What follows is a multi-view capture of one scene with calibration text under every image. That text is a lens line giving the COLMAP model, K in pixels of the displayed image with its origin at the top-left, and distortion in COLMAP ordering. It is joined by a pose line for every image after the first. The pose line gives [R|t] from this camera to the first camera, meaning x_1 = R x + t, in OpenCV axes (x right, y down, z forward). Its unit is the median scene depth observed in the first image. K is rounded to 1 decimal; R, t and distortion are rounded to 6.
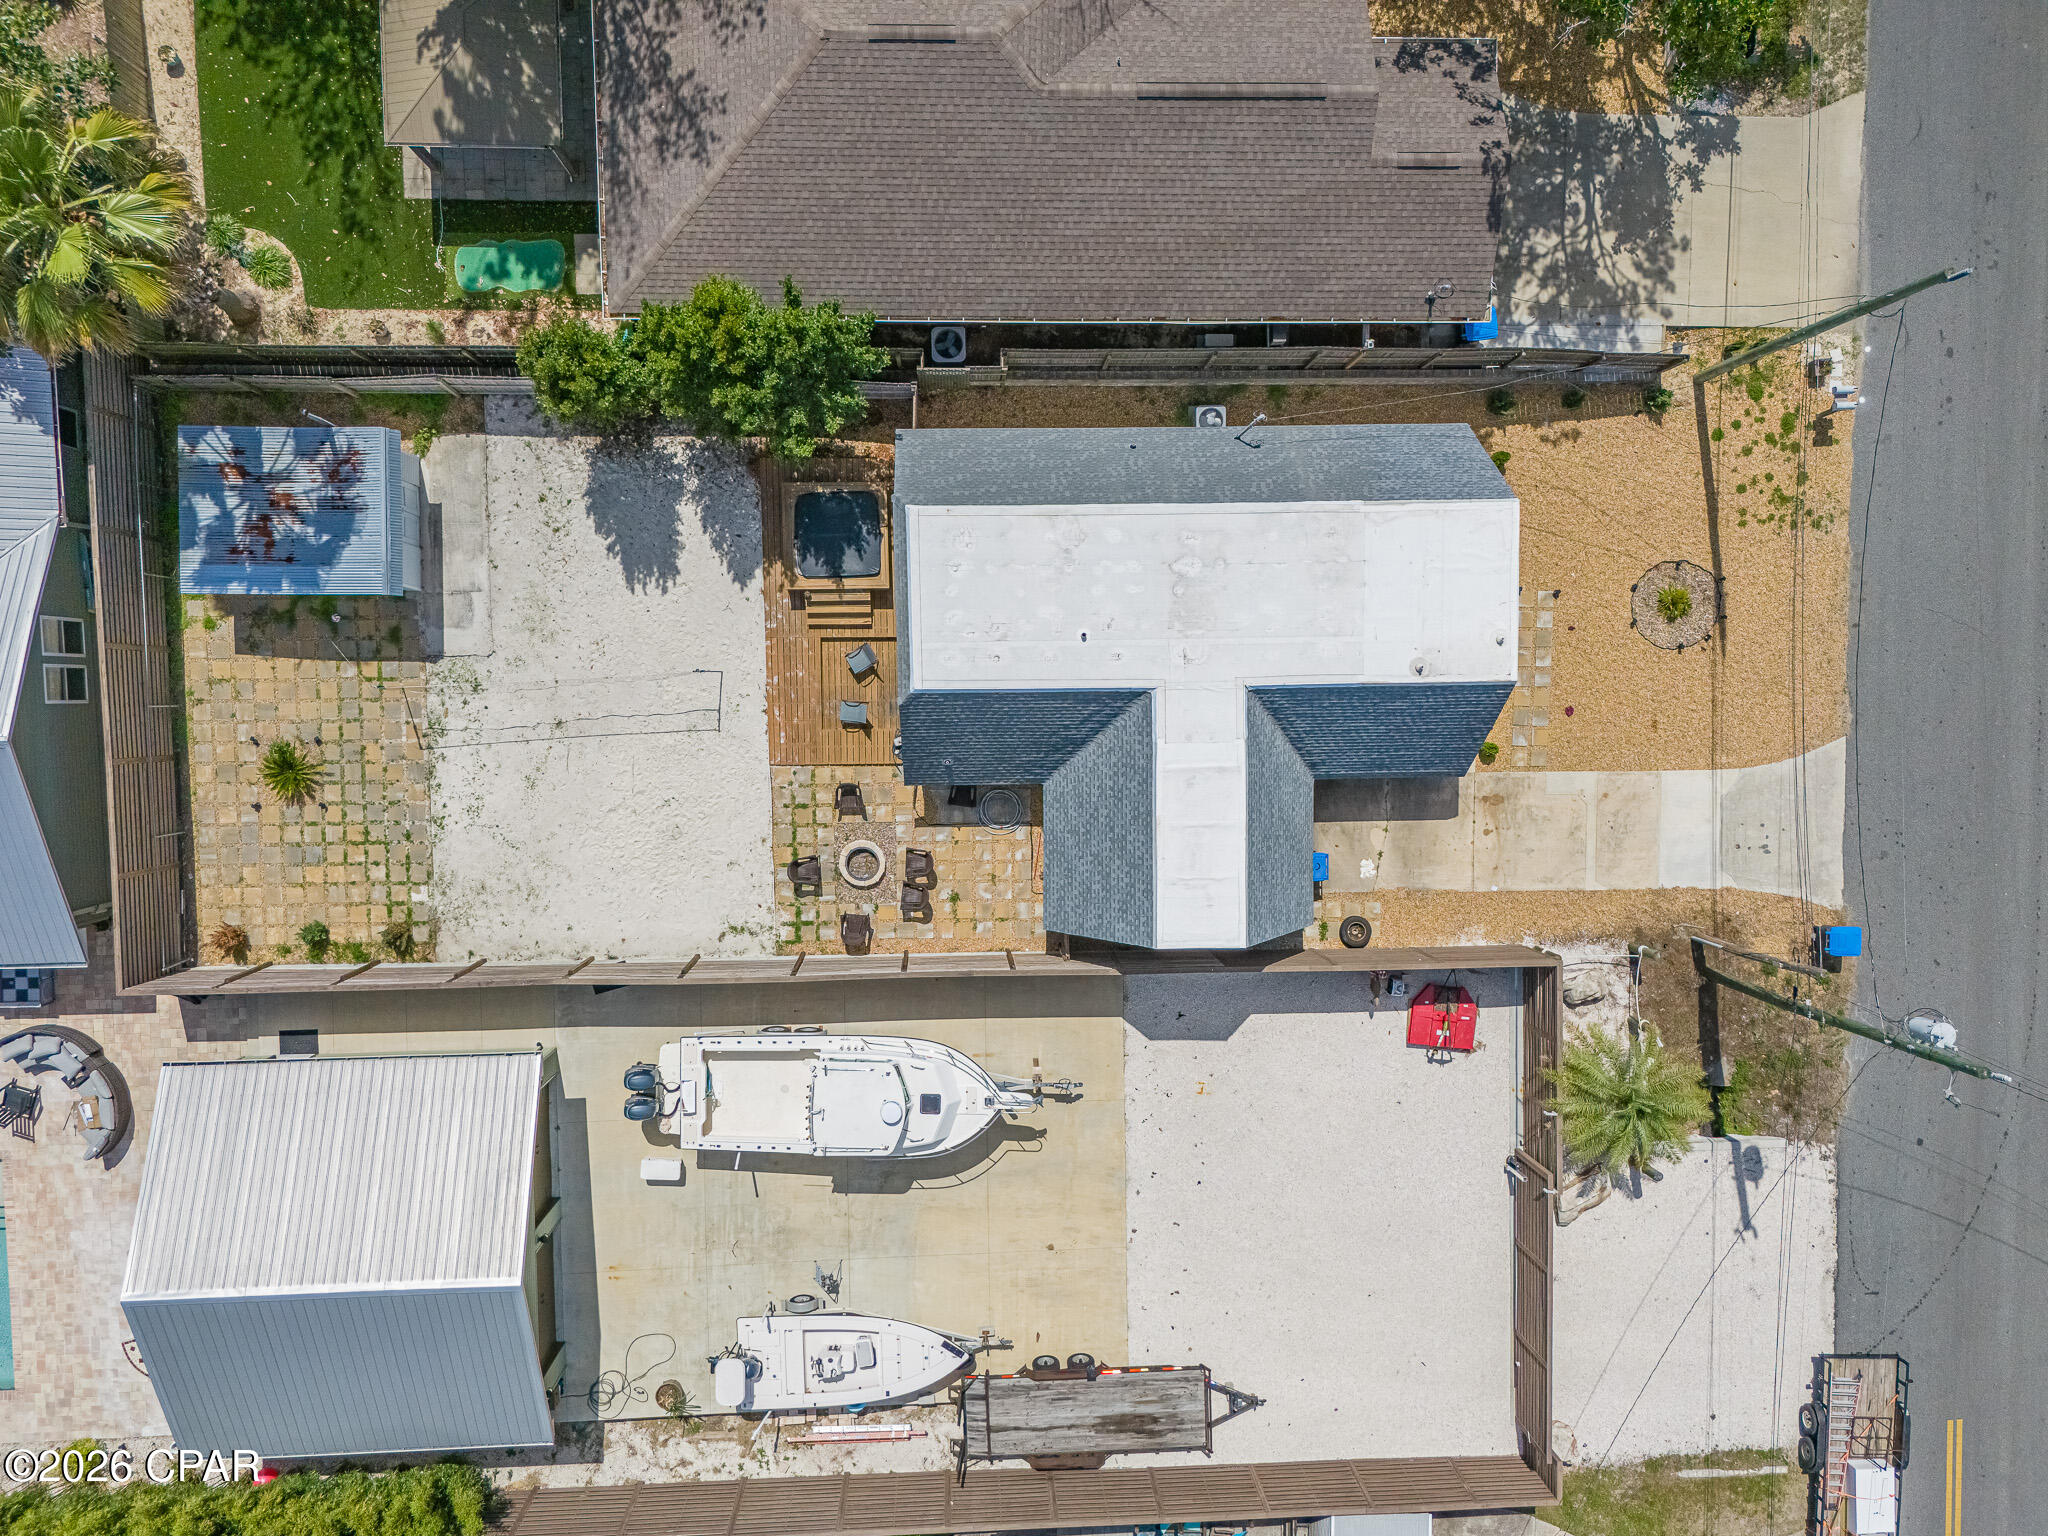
lens RADIAL K [[1624.1, 0, 1026.0], [0, 1624.1, 814.3], [0, 0, 1]] dist [0.046902, -0.002073]
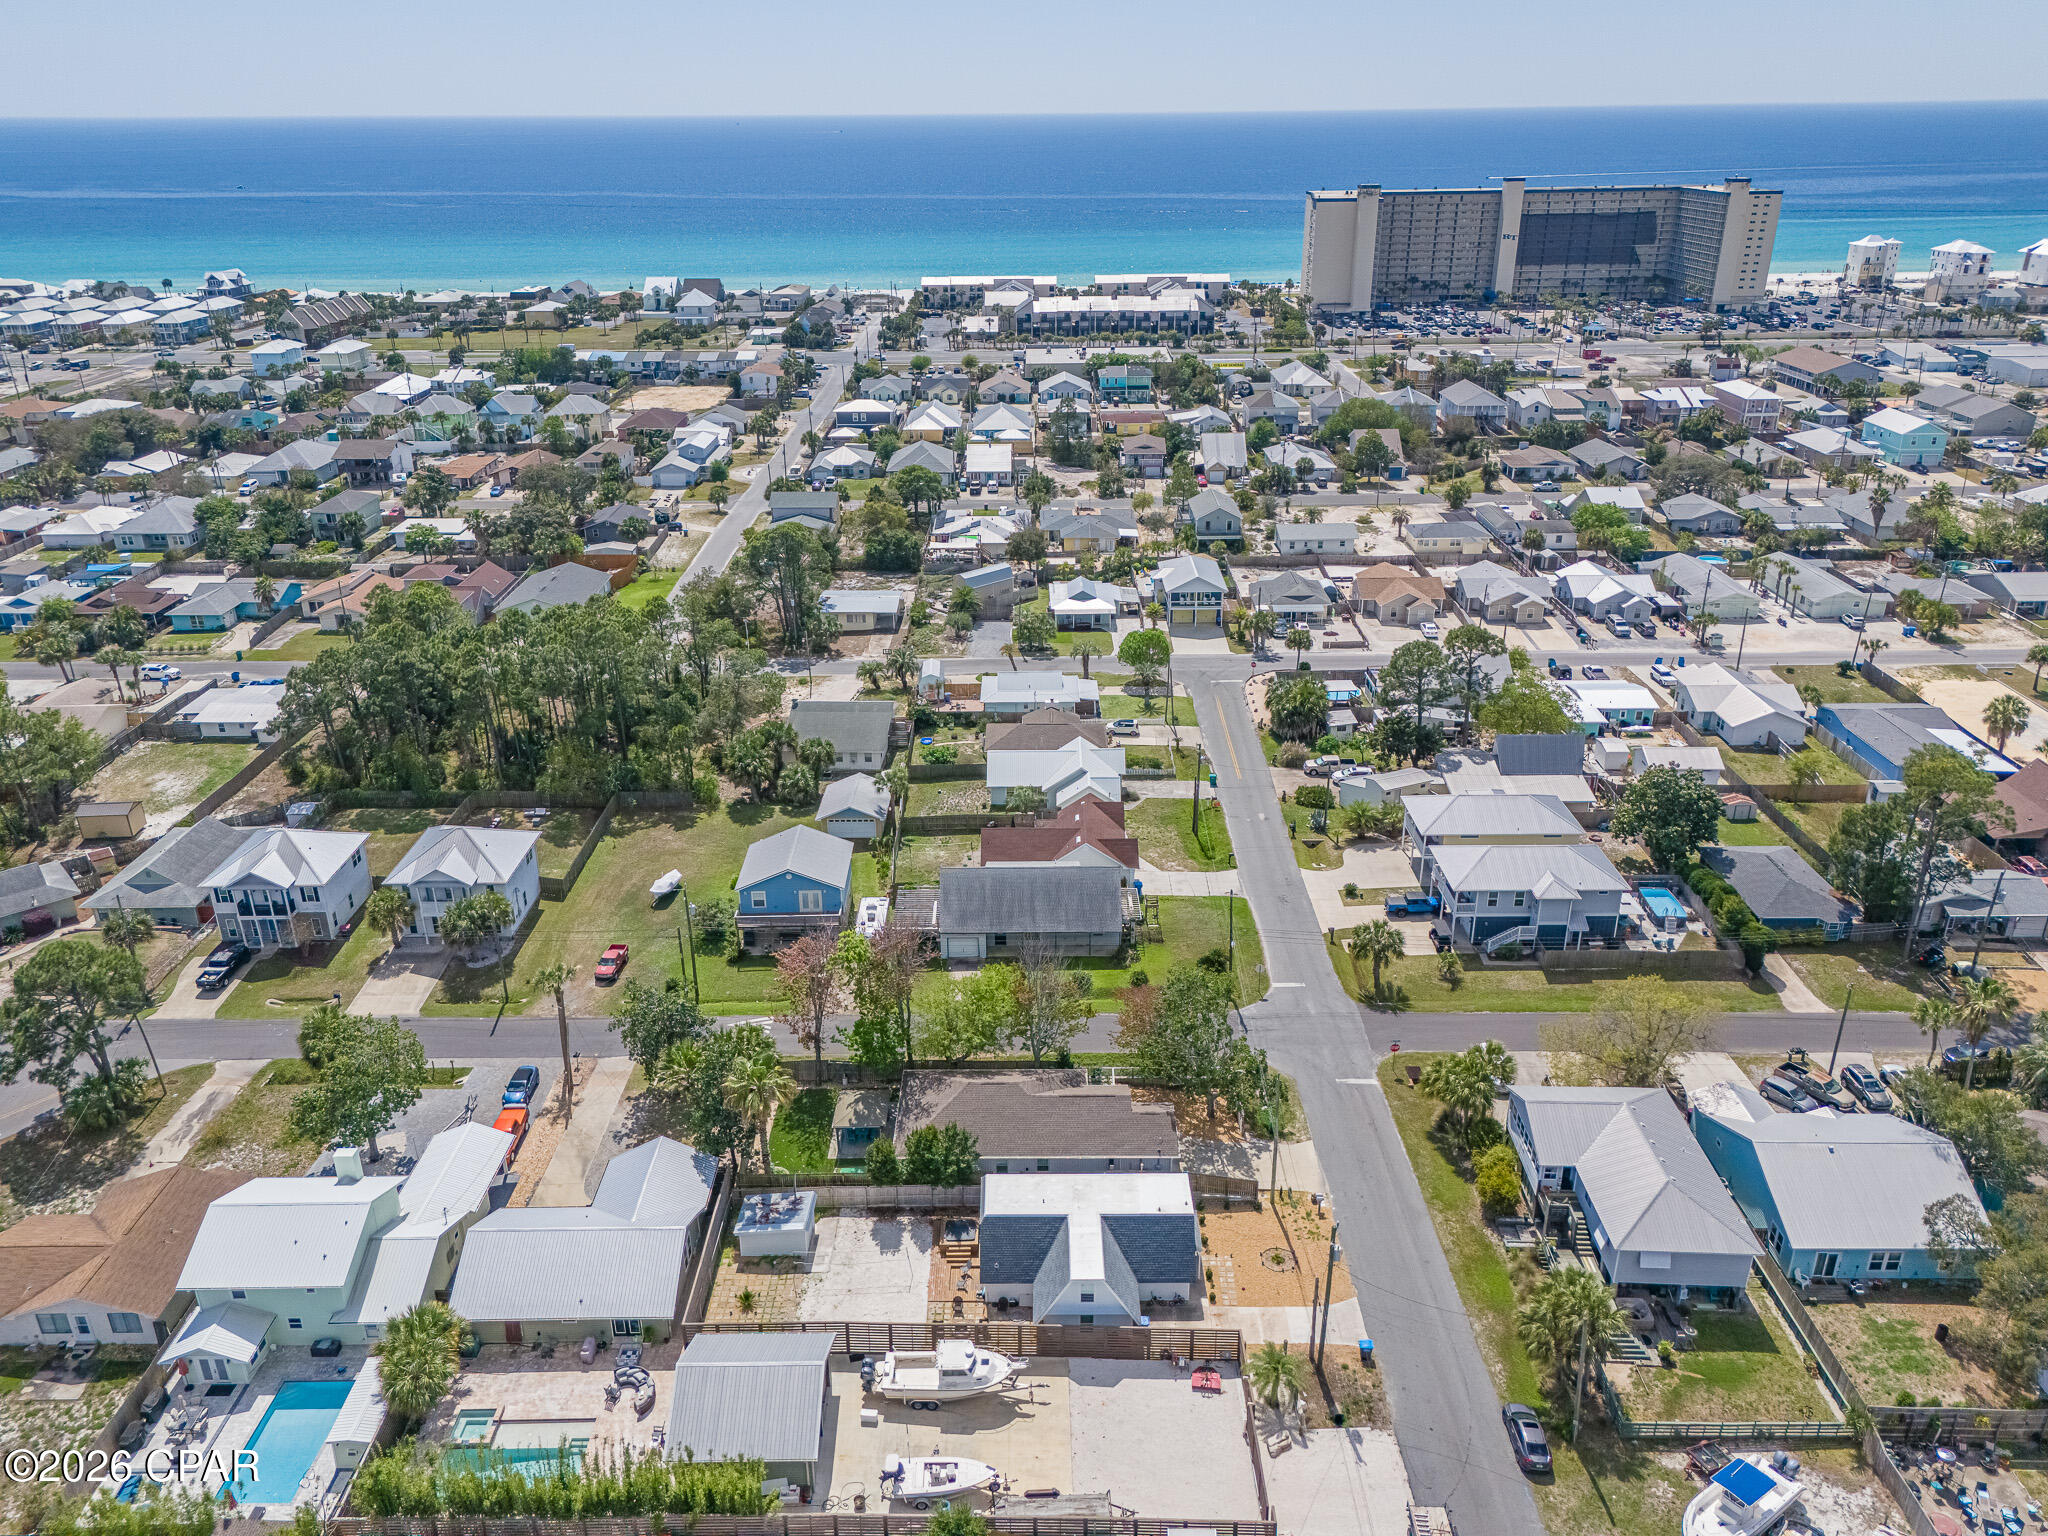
lens RADIAL K [[1540.1, 0, 1024.0], [0, 1540.1, 768.0], [0, 0, 1]] dist [0.034790, -0.002617]
pose [[0.998229, -0.046845, -0.036664, 0.122899], [-0.019449, 0.325452, -0.945358, 2.013695], [0.056218, 0.944397, 0.323965, -0.577086]]
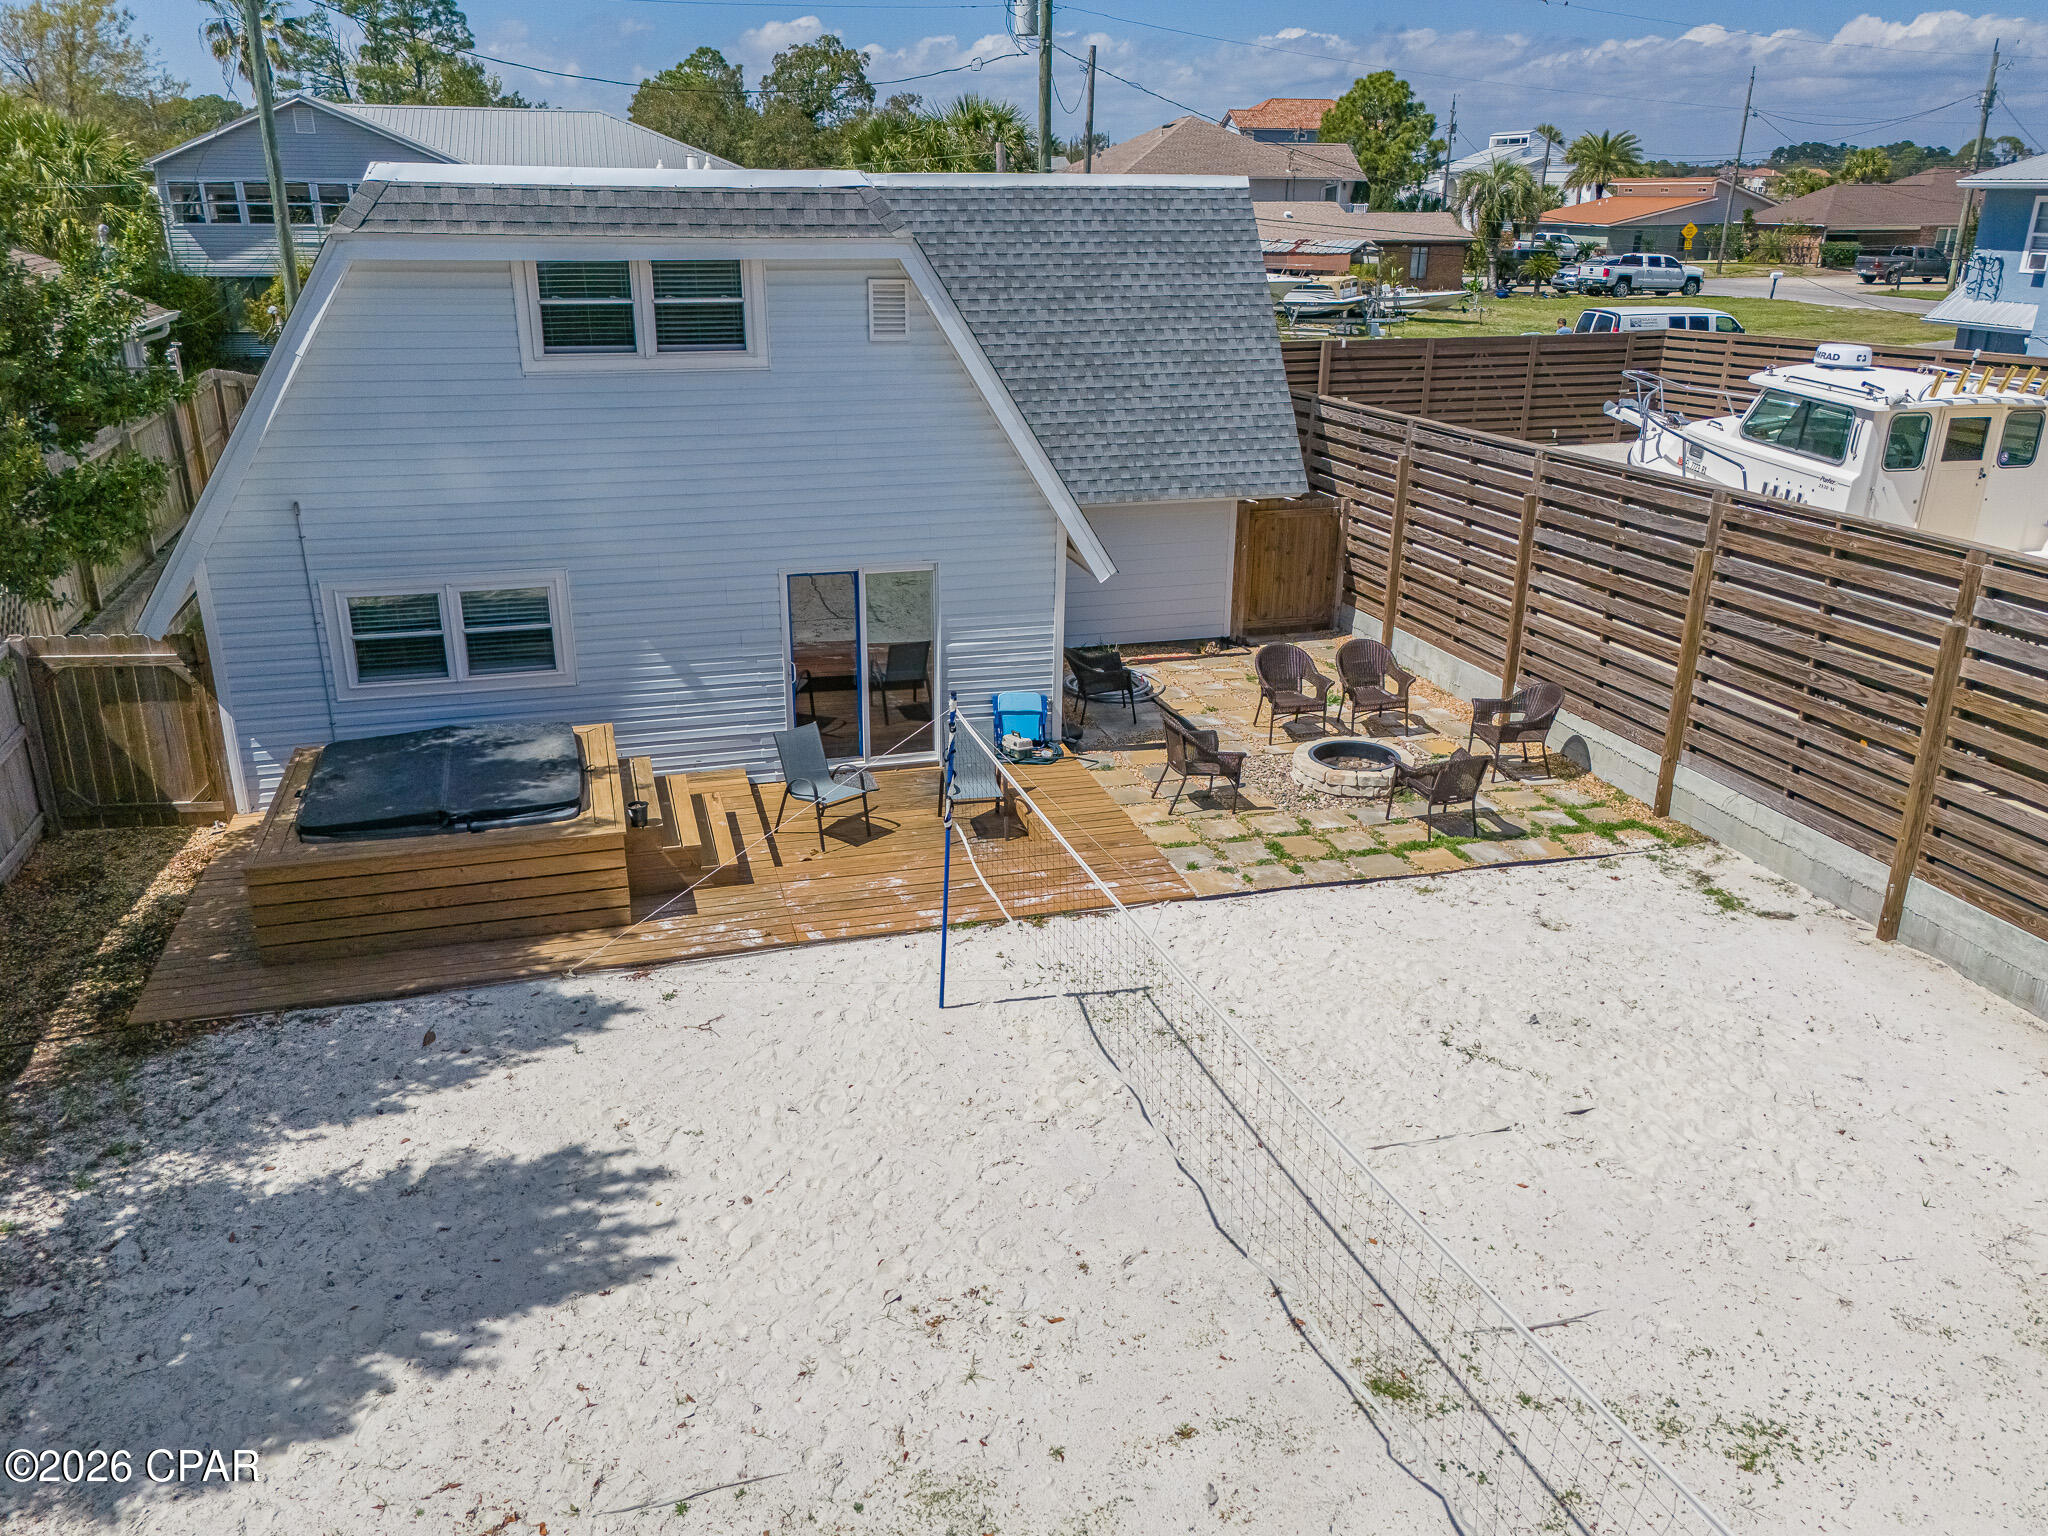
lens RADIAL K [[1540.1, 0, 1024.0], [0, 1540.1, 768.0], [0, 0, 1]] dist [0.034790, -0.002617]
pose [[-0.258652, -0.376758, 0.889468, -0.410183], [0.963864, -0.161446, 0.211901, -0.123382], [0.063766, 0.912134, 0.404901, 0.861775]]
